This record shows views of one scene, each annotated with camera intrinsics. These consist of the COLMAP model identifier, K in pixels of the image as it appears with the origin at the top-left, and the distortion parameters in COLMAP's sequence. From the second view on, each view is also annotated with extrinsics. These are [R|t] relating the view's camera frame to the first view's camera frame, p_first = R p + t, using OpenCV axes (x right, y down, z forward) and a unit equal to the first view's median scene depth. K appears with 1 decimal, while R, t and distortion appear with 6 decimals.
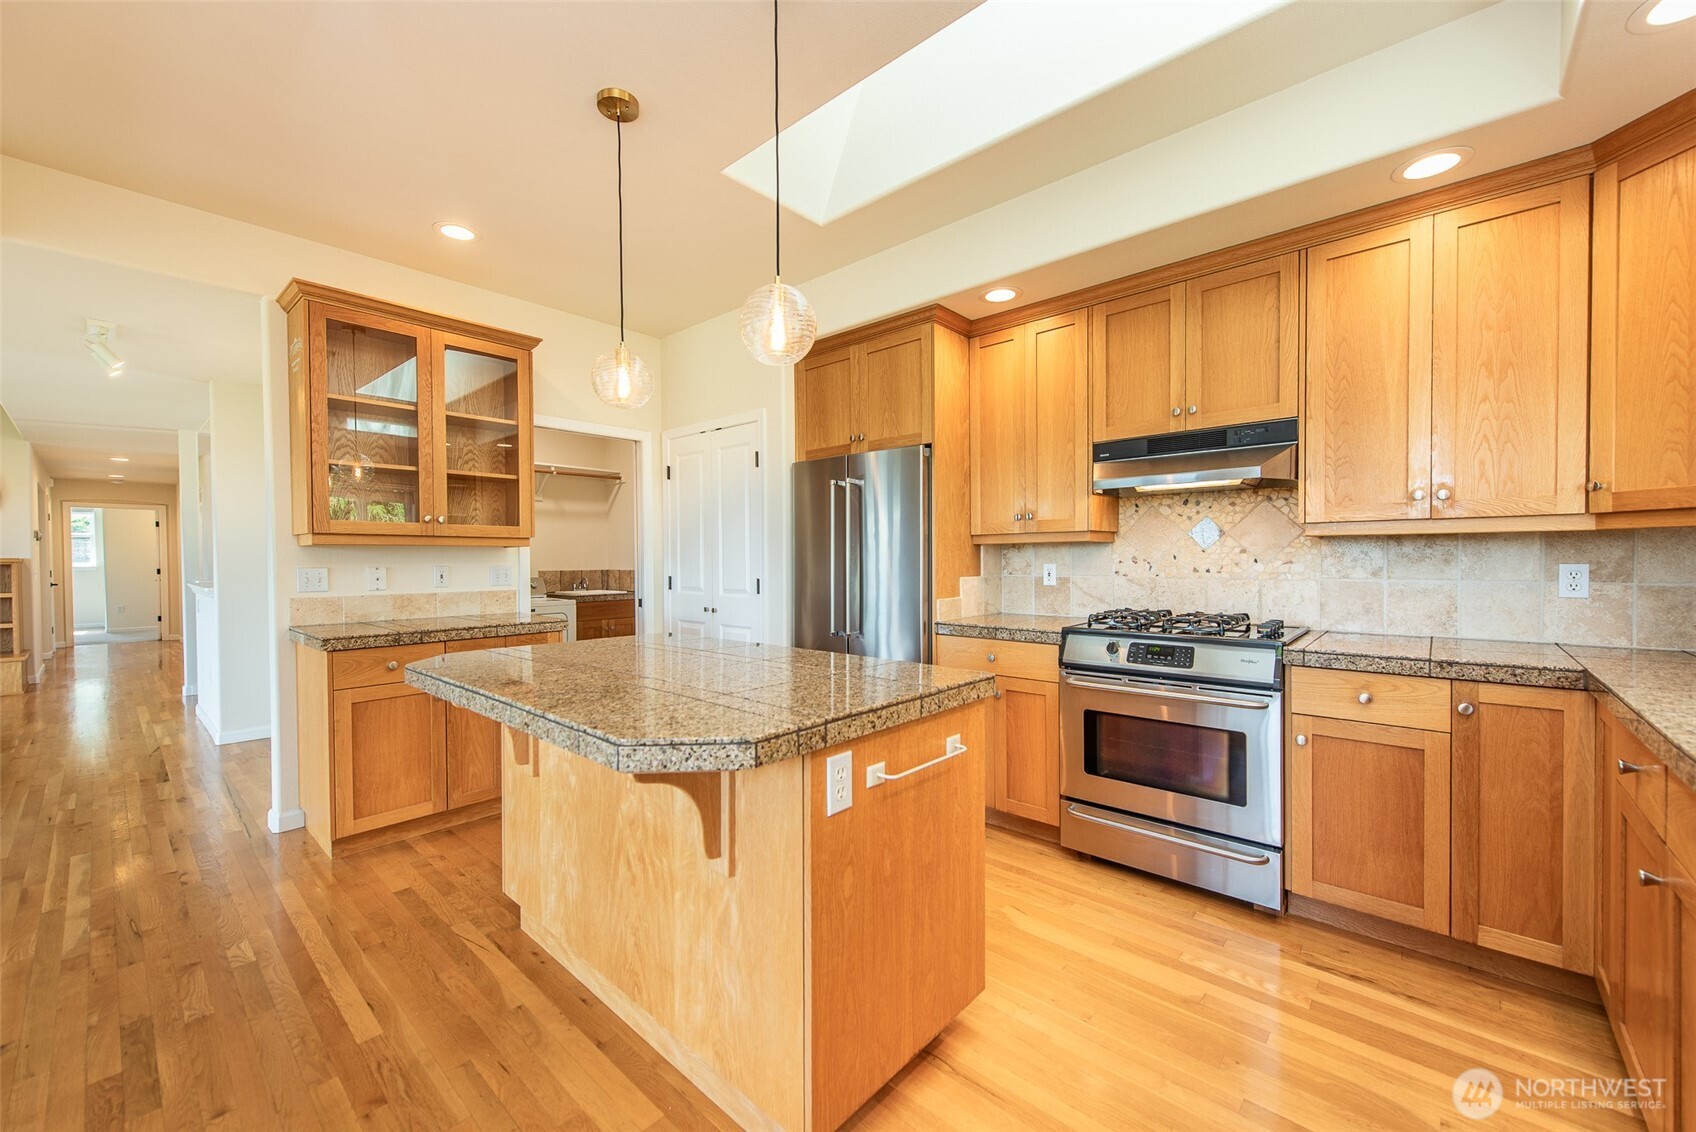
lens RADIAL K [[665.9, 0, 849.0], [0, 665.9, 570.8], [0, 0, 1]] dist [0.019222, -0.006055]
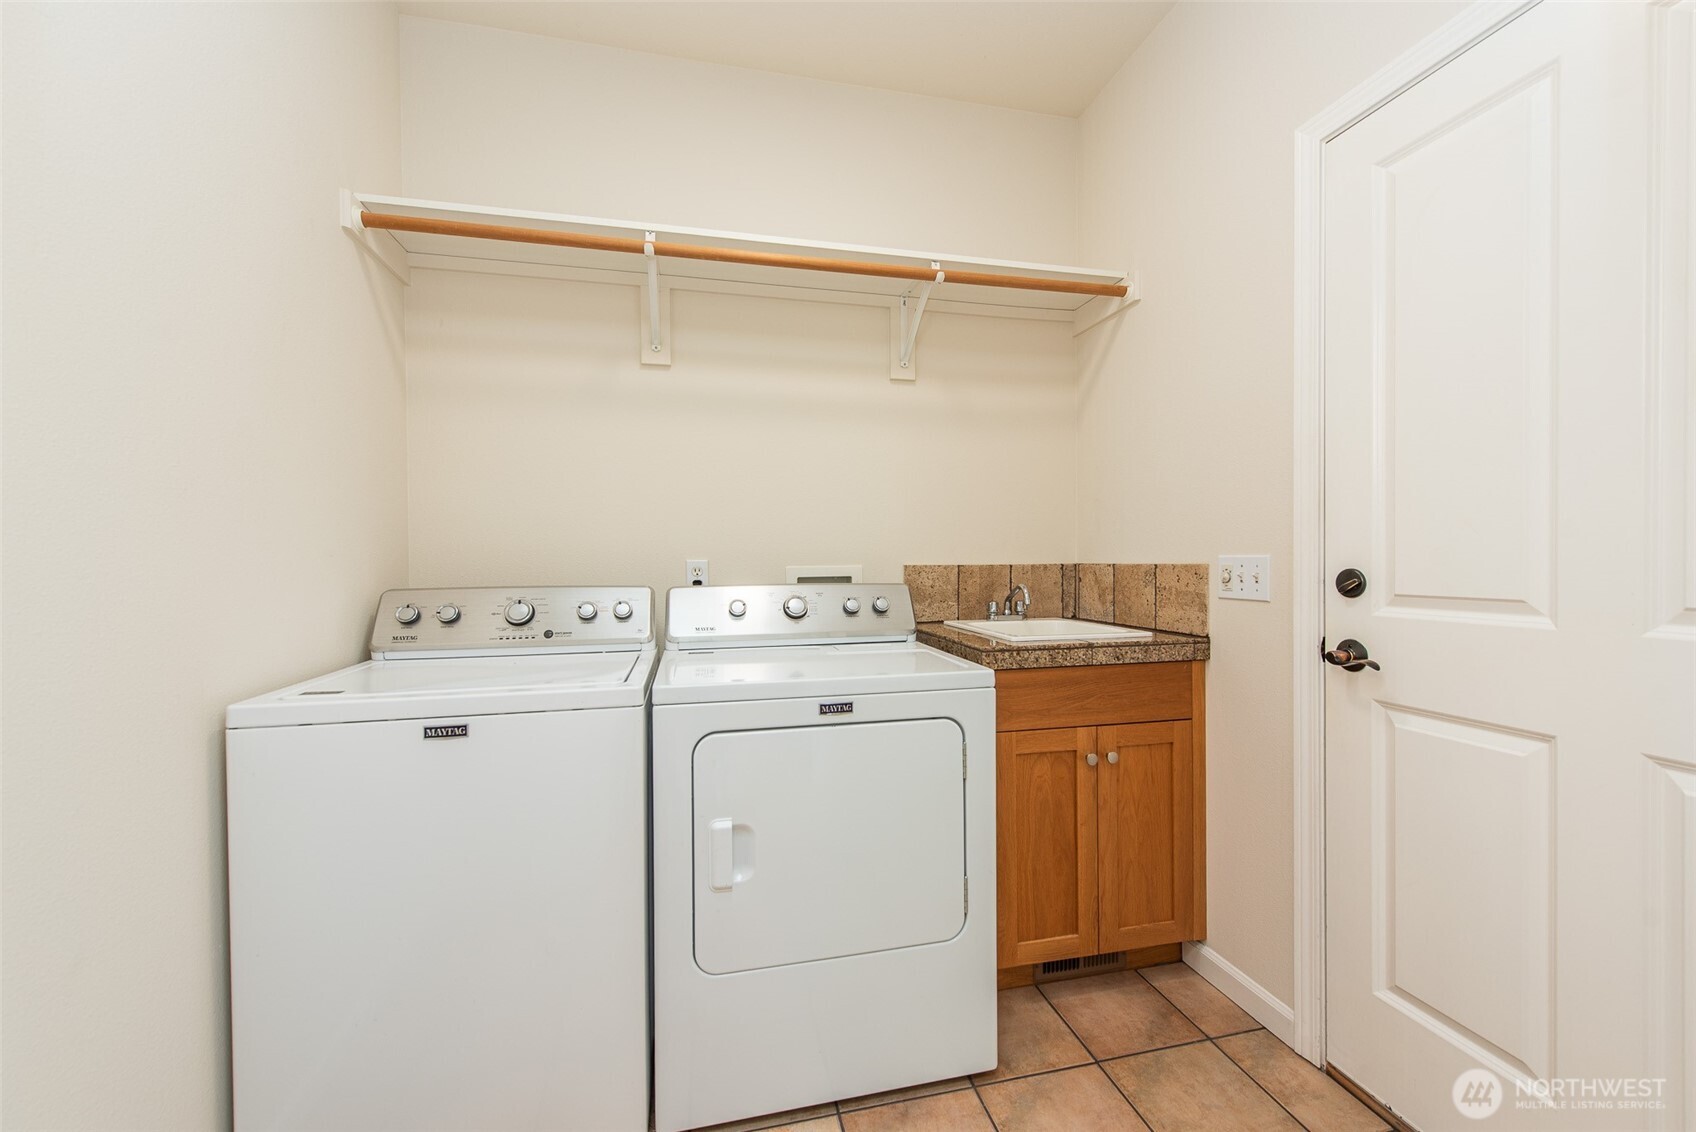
lens RADIAL K [[665.9, 0, 849.0], [0, 665.9, 570.8], [0, 0, 1]] dist [0.019222, -0.006055]
pose [[0.815935, 0.006233, -0.578110, -0.259562], [-0.007072, 0.999975, 0.000801, 0.003025], [0.578101, 0.003435, 0.815958, 0.644304]]
